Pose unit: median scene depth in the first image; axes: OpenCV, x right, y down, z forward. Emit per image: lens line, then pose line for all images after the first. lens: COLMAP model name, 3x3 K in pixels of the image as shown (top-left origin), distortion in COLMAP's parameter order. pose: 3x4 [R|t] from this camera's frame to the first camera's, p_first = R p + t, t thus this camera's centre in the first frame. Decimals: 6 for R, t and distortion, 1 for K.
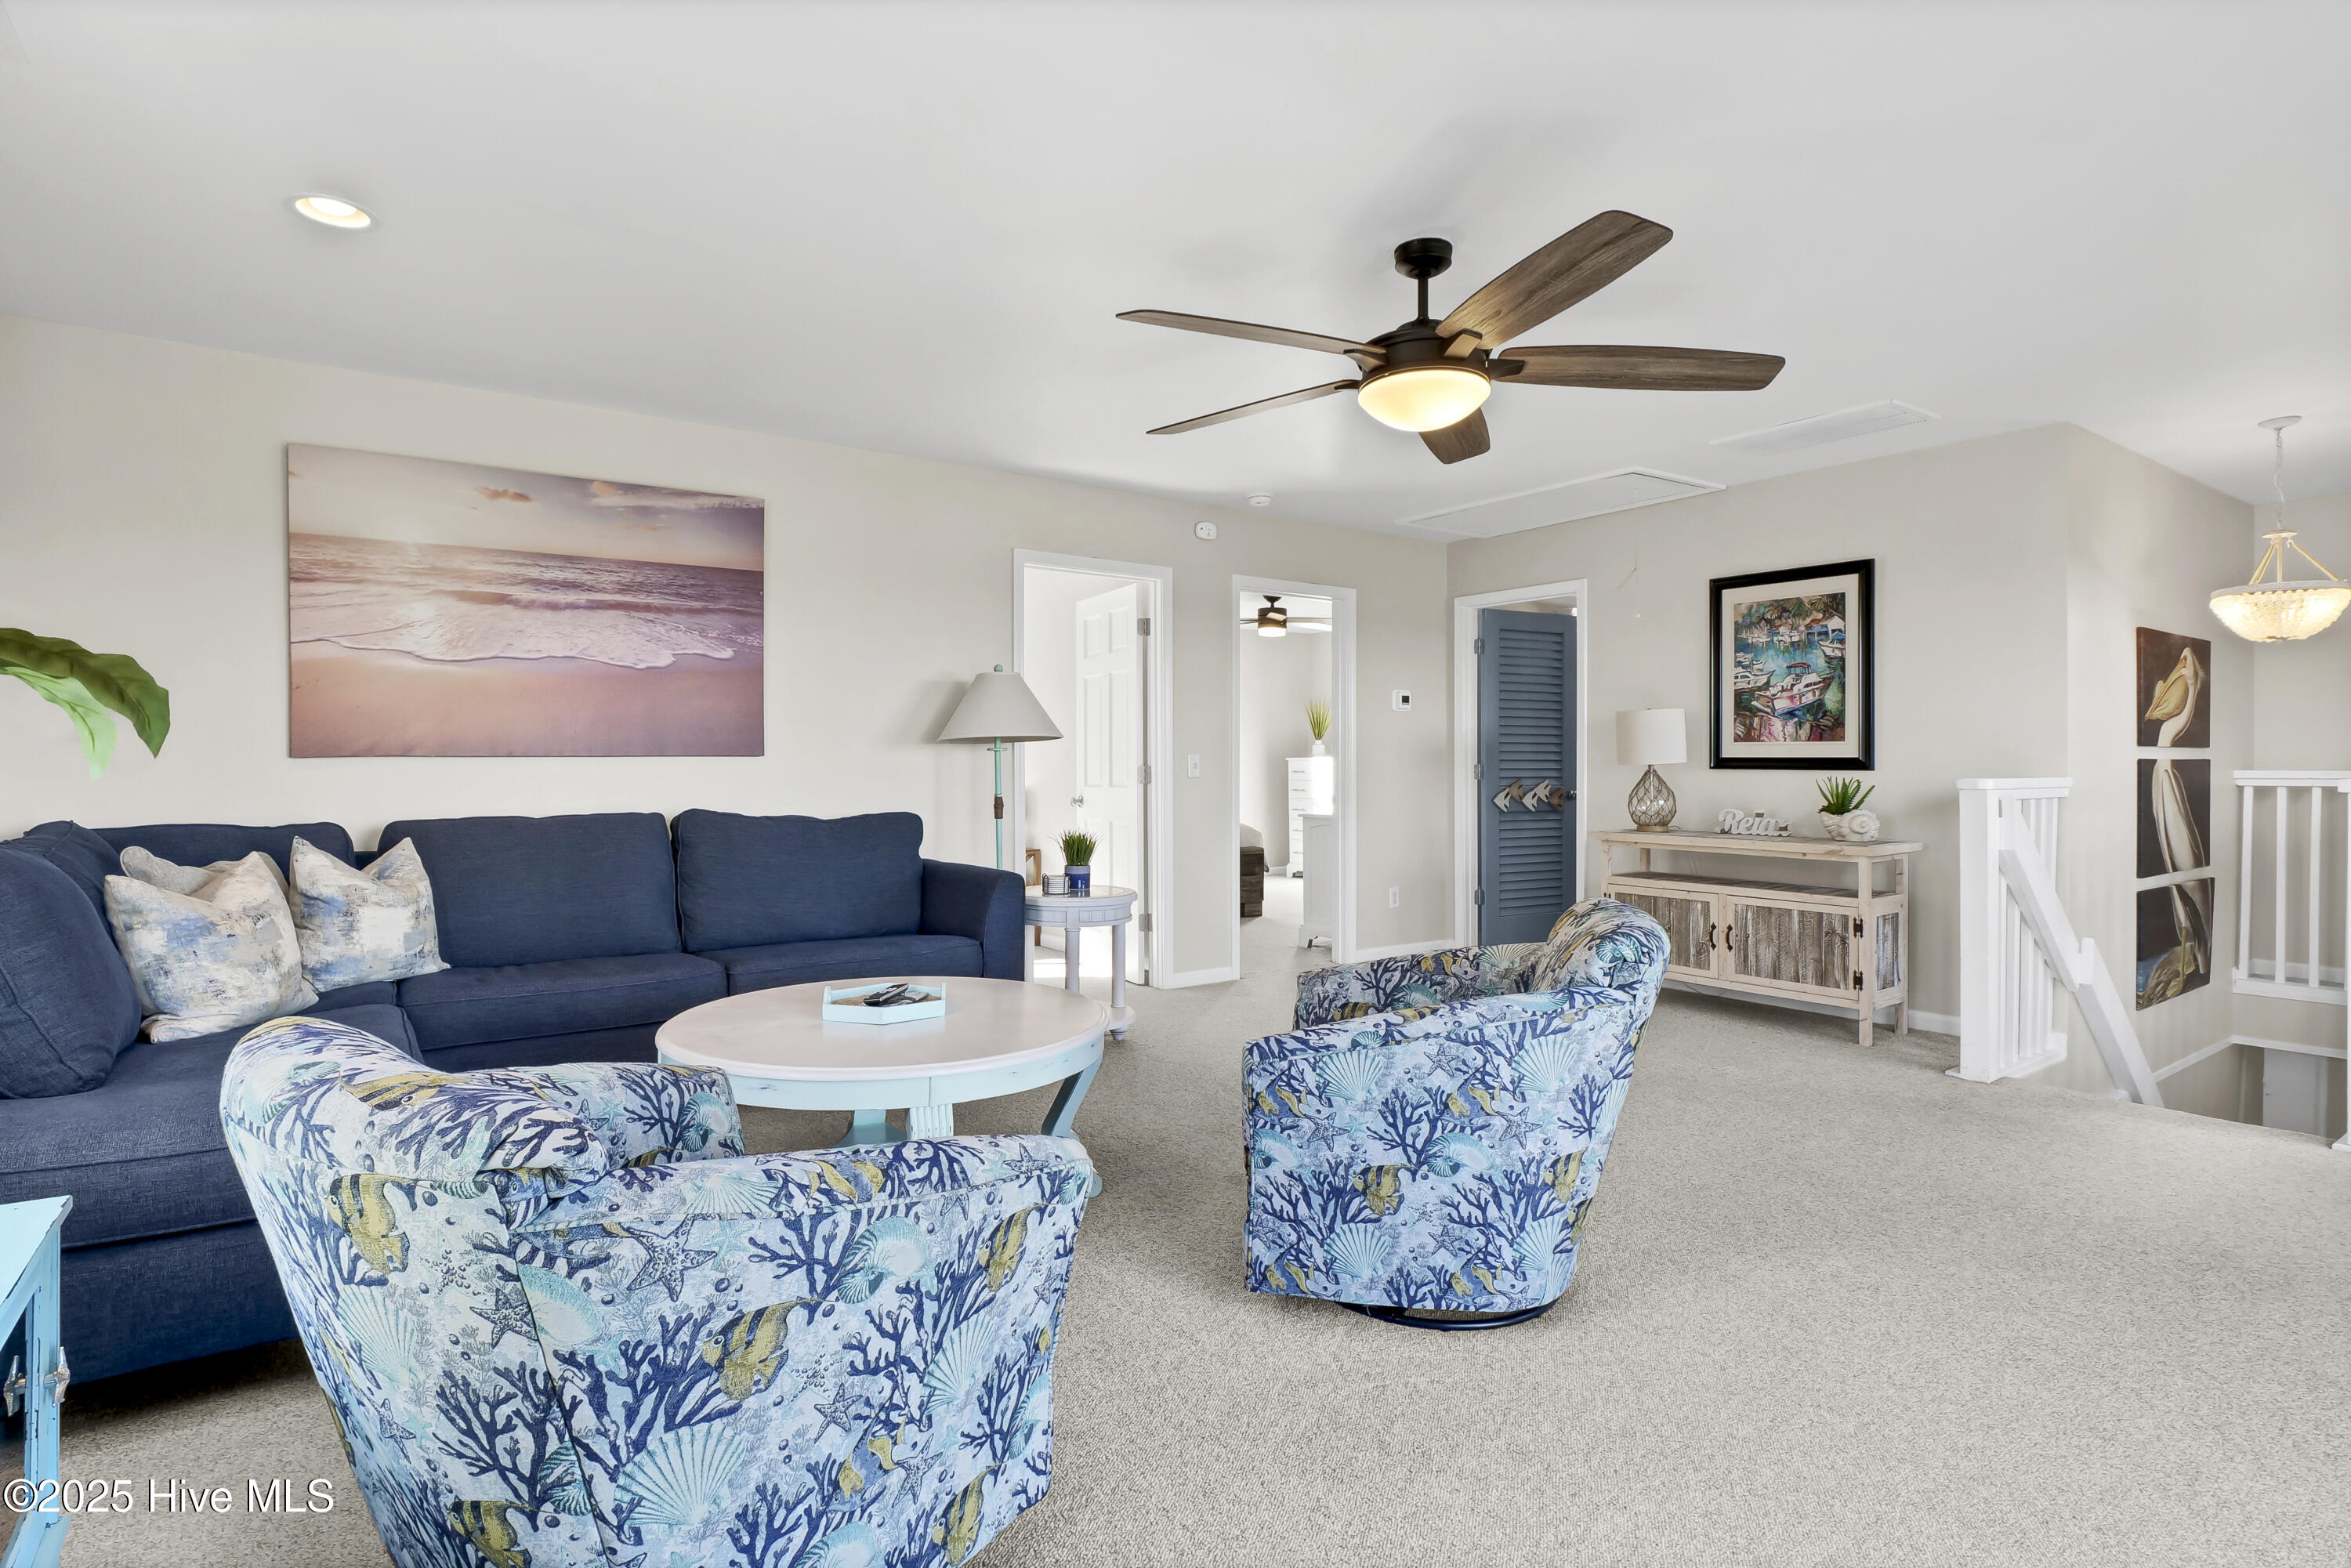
lens RADIAL K [[1172.1, 0, 1173.3], [0, 1172.1, 776.0], [0, 0, 1]] dist [-0.011476, -0.001430]
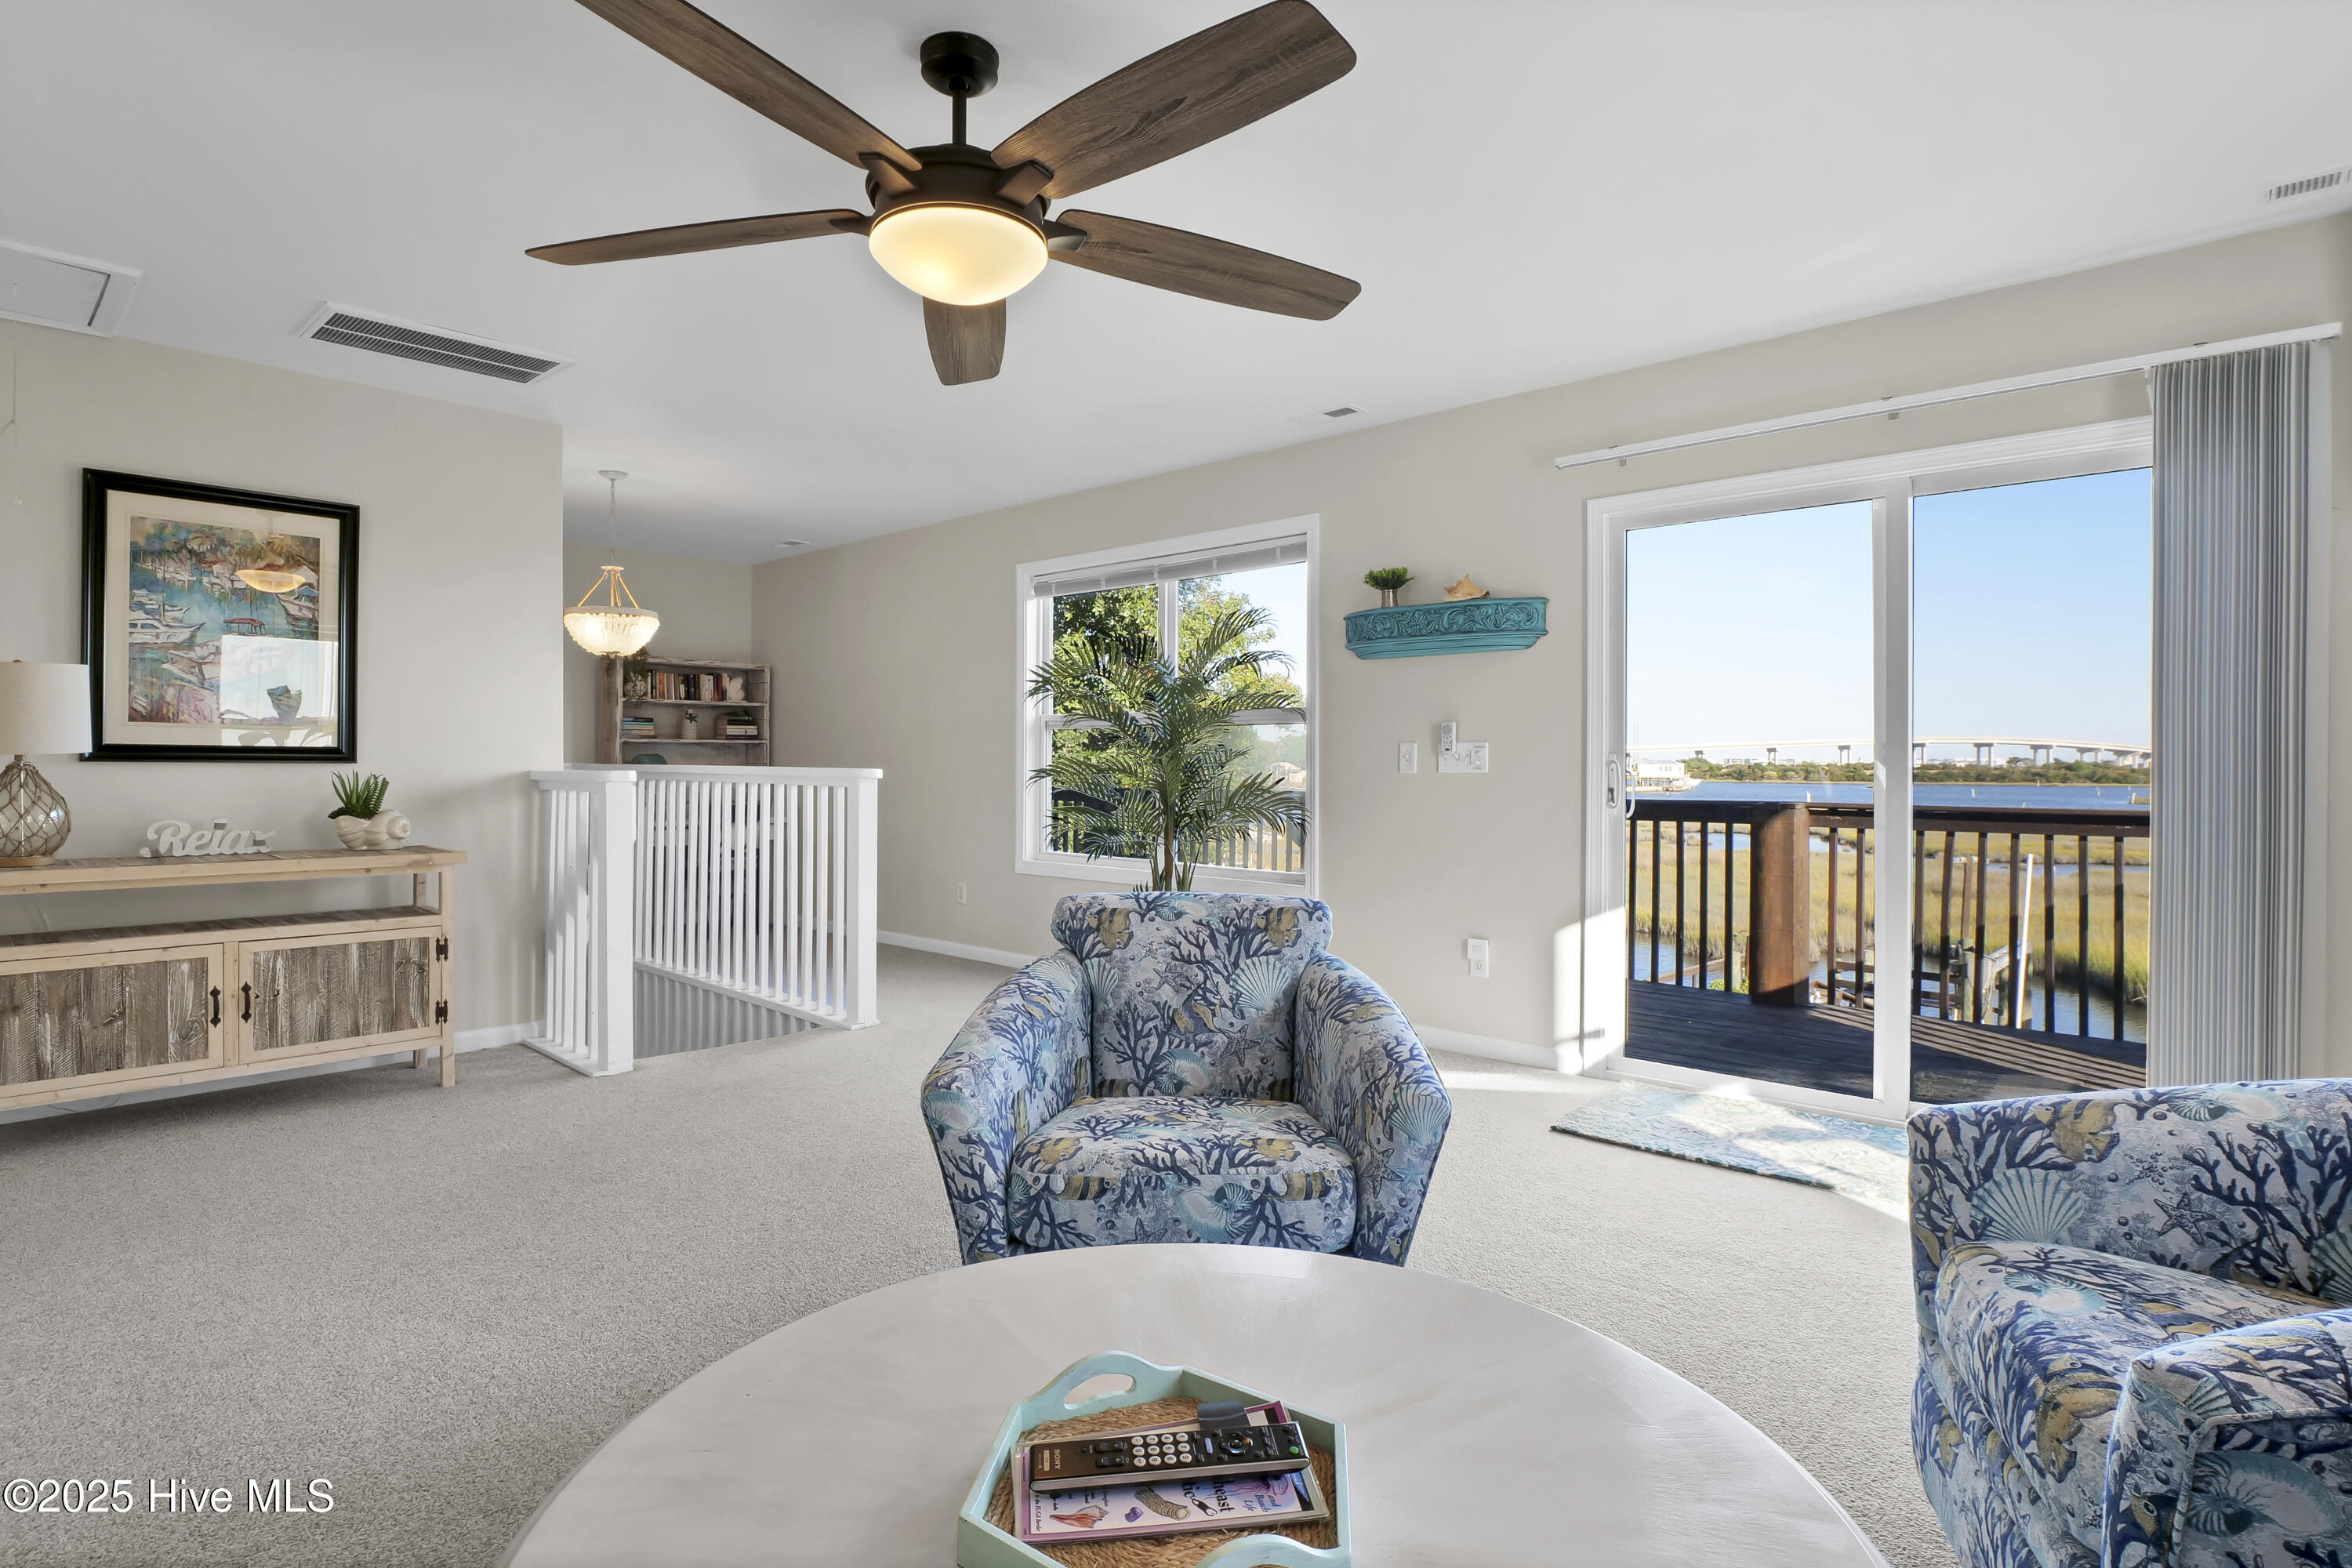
lens RADIAL K [[1172.6, 0, 1173.8], [0, 1172.6, 776.0], [0, 0, 1]] dist [-0.011476, -0.001430]
pose [[-0.179910, -0.004812, 0.983671, -0.308213], [0.013874, 0.999876, 0.007429, 0.005748], [-0.983585, 0.014984, -0.179821, 0.580141]]
